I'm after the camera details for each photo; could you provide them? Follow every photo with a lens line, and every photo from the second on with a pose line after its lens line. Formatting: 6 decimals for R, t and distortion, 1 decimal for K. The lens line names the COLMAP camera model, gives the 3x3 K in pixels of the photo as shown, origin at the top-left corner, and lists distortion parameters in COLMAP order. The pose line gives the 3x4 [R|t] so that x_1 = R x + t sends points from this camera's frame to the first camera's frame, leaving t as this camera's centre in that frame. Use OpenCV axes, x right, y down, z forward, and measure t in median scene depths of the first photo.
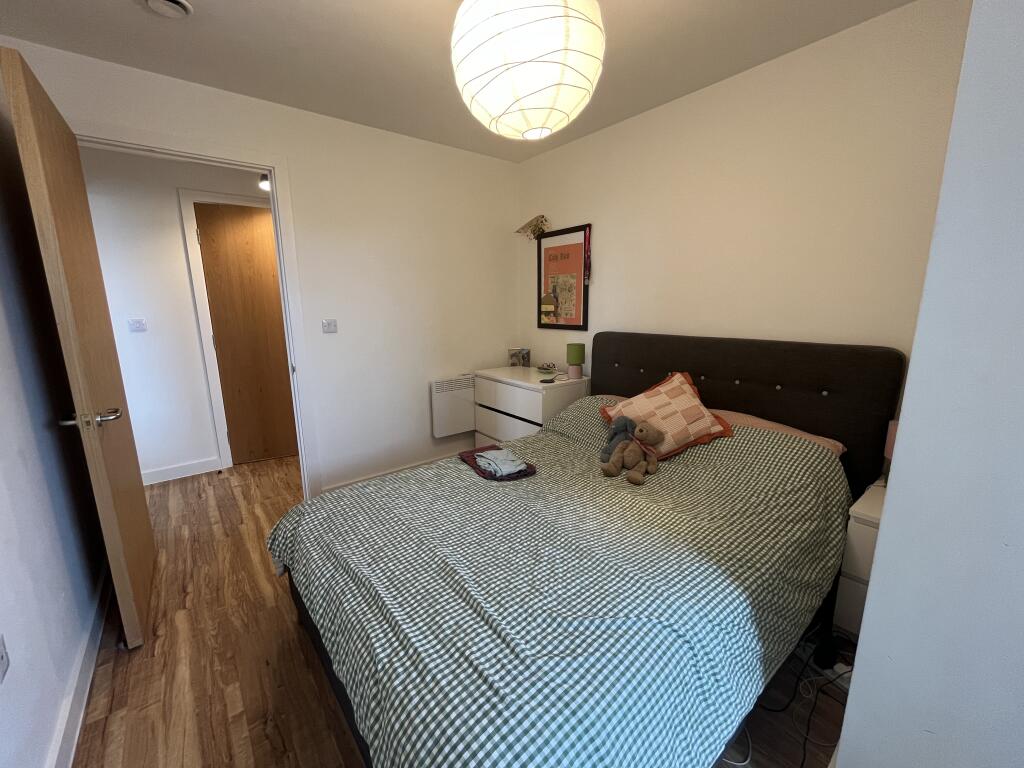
lens RADIAL K [[413.6, 0, 514.9], [0, 413.6, 386.6], [0, 0, 1]] dist [-0.007112, -0.000217]
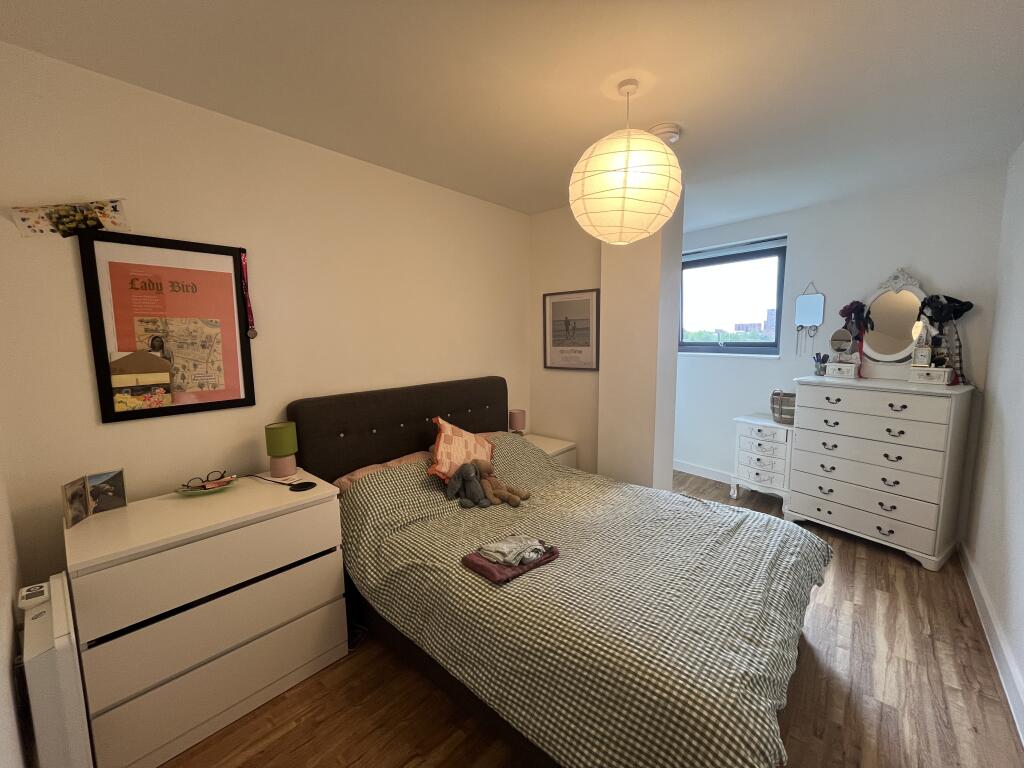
lens RADIAL K [[413.2, 0, 513.7], [0, 413.2, 378.6], [0, 0, 1]] dist [-0.001083, -0.000059]
pose [[-0.172430, -0.103612, 0.979557, -0.512889], [0.198646, 0.970363, 0.137607, -0.173315], [-0.964784, 0.218313, -0.146738, 0.642542]]
